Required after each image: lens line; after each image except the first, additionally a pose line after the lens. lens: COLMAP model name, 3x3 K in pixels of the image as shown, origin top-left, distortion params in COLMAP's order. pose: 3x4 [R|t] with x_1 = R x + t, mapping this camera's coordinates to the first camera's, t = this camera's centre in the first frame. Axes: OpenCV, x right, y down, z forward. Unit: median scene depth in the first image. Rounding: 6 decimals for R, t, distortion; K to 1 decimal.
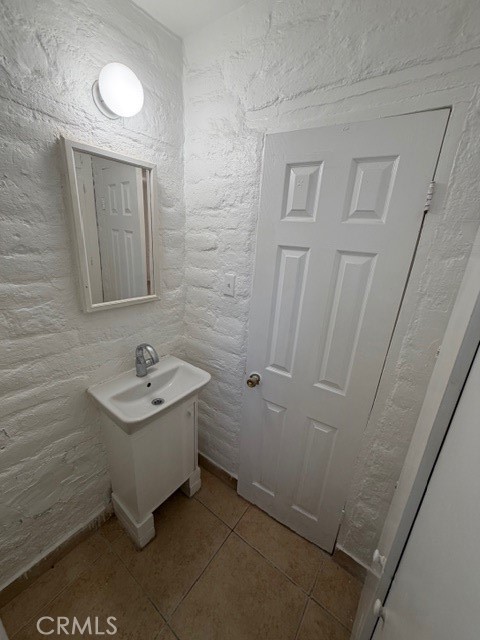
lens RADIAL K [[252.9, 0, 240.0], [0, 252.9, 320.0], [0, 0, 1]] dist [0.000422, -0.000566]
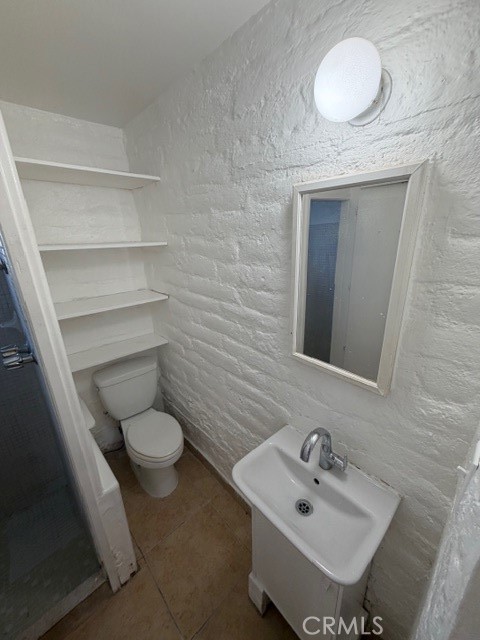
lens RADIAL K [[252.9, 0, 240.0], [0, 252.9, 320.0], [0, 0, 1]] dist [0.000422, -0.000566]
pose [[-0.178228, 0.260606, -0.948851, 0.346895], [-0.304536, 0.902337, 0.305034, -0.444545], [0.935677, 0.343325, -0.081458, 0.962543]]
